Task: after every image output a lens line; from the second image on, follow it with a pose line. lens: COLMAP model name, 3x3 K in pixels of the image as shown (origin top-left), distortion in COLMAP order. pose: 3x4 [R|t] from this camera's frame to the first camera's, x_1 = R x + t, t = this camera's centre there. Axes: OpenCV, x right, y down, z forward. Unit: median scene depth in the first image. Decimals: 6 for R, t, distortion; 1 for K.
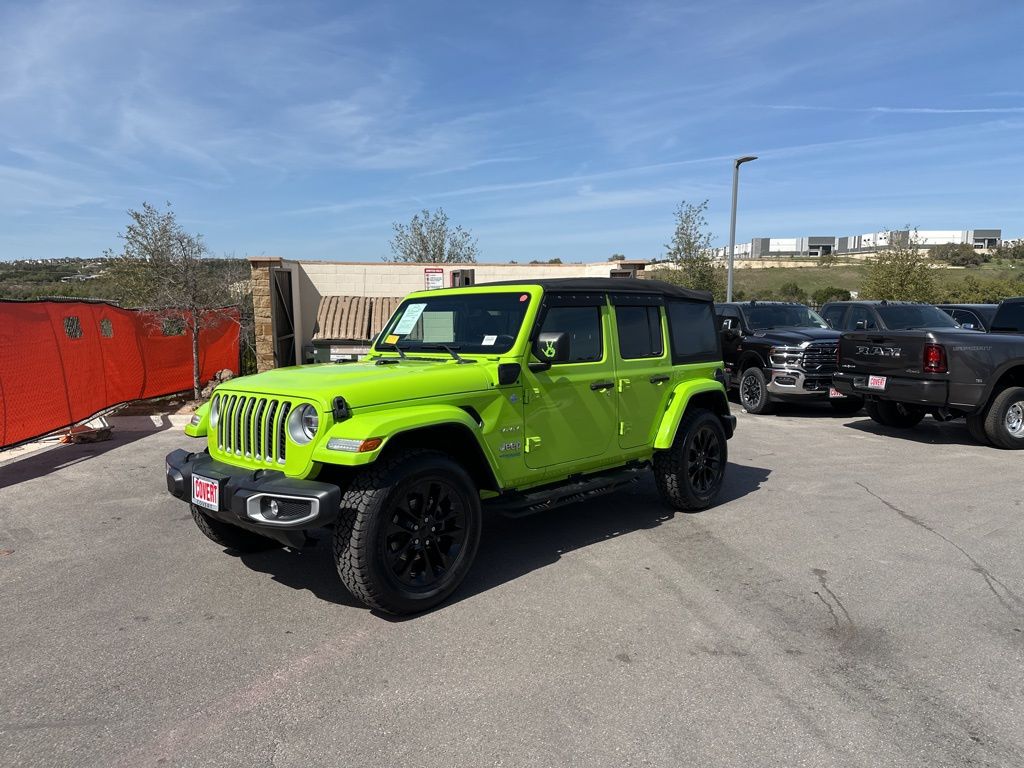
lens RADIAL K [[710.0, 0, 508.5], [0, 710.0, 383.6], [0, 0, 1]] dist [0.076517, -0.095415]
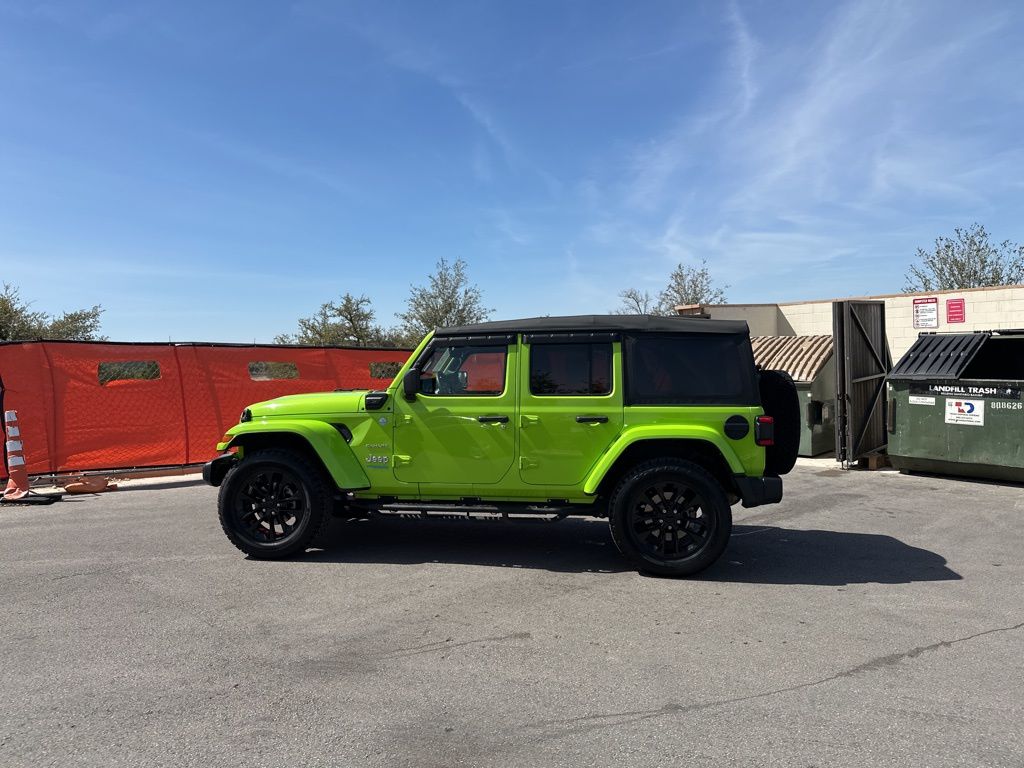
lens RADIAL K [[709.7, 0, 510.7], [0, 709.7, 365.2], [0, 0, 1]] dist [0.061271, -0.075220]
pose [[0.580698, -0.004680, -0.814105, 0.984118], [-0.064615, 0.996564, -0.051819, -0.023263], [0.811551, 0.082695, 0.578400, 0.381304]]
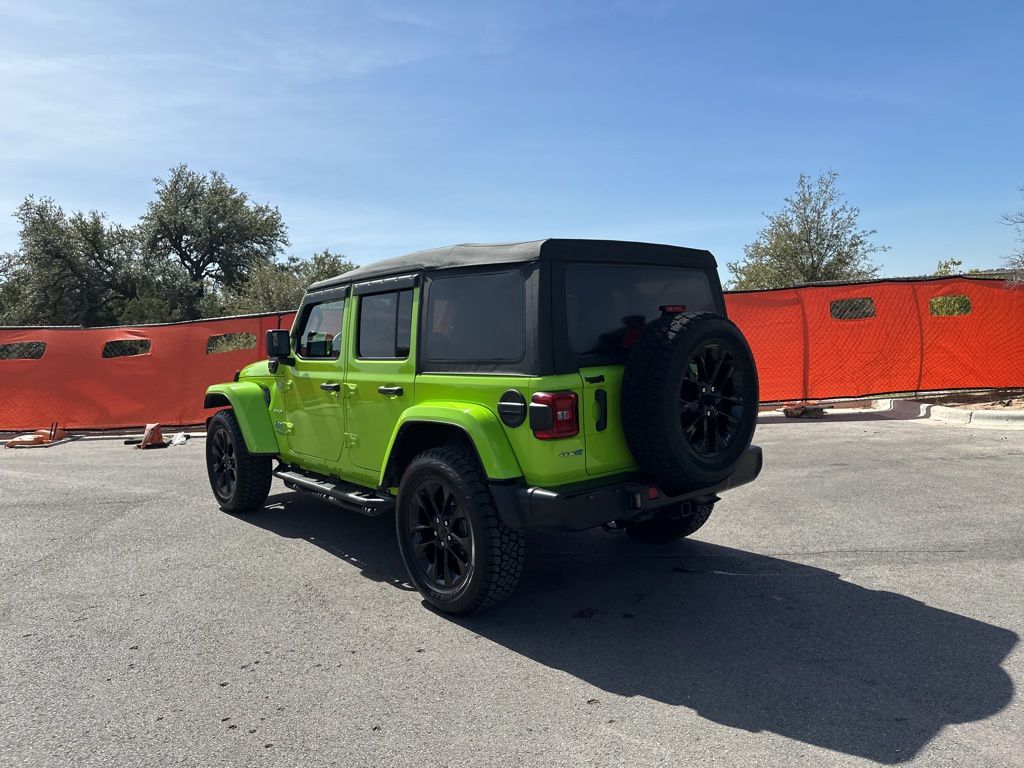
lens RADIAL K [[714.4, 0, 512.0], [0, 714.4, 384.0], [0, 0, 1]] dist [0.125020, -0.219862]
pose [[-0.099788, 0.083123, -0.991531, 0.994337], [-0.038073, 0.995456, 0.087284, -0.087582], [0.994280, 0.046460, -0.096170, 1.276967]]
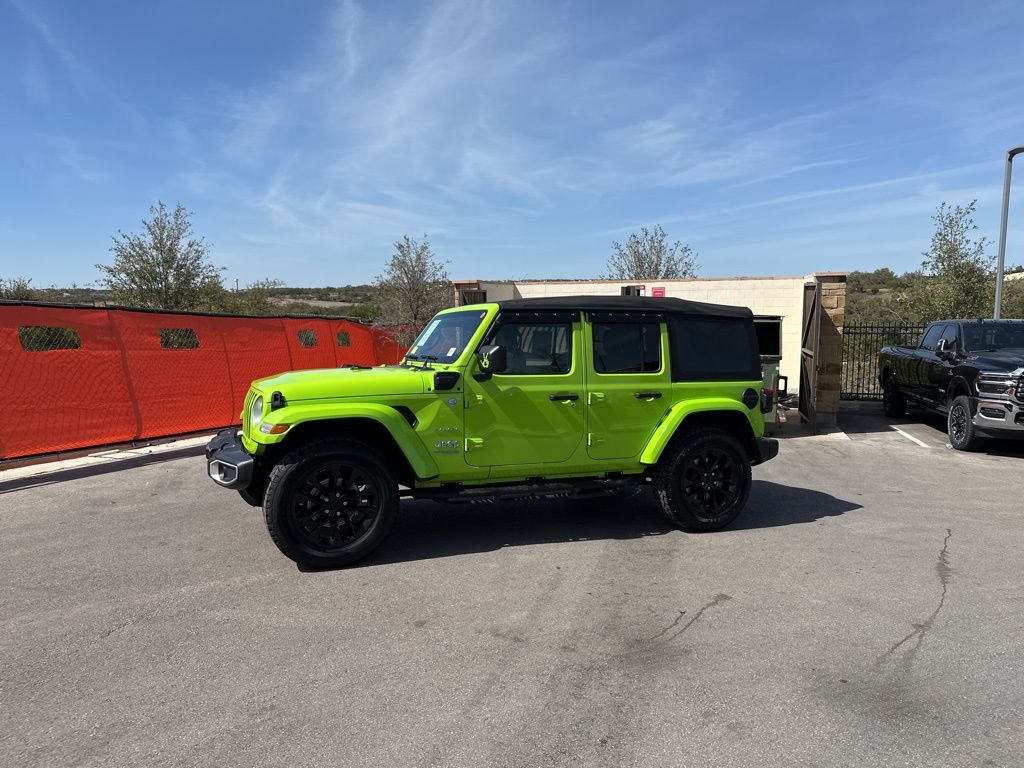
lens RADIAL K [[710.0, 0, 508.5], [0, 710.0, 383.6], [0, 0, 1]] dist [0.076517, -0.095415]
pose [[0.914783, 0.040196, -0.401941, 0.465655], [-0.049123, 0.998722, -0.011922, -0.000437], [0.400948, 0.030651, 0.915588, -0.010568]]
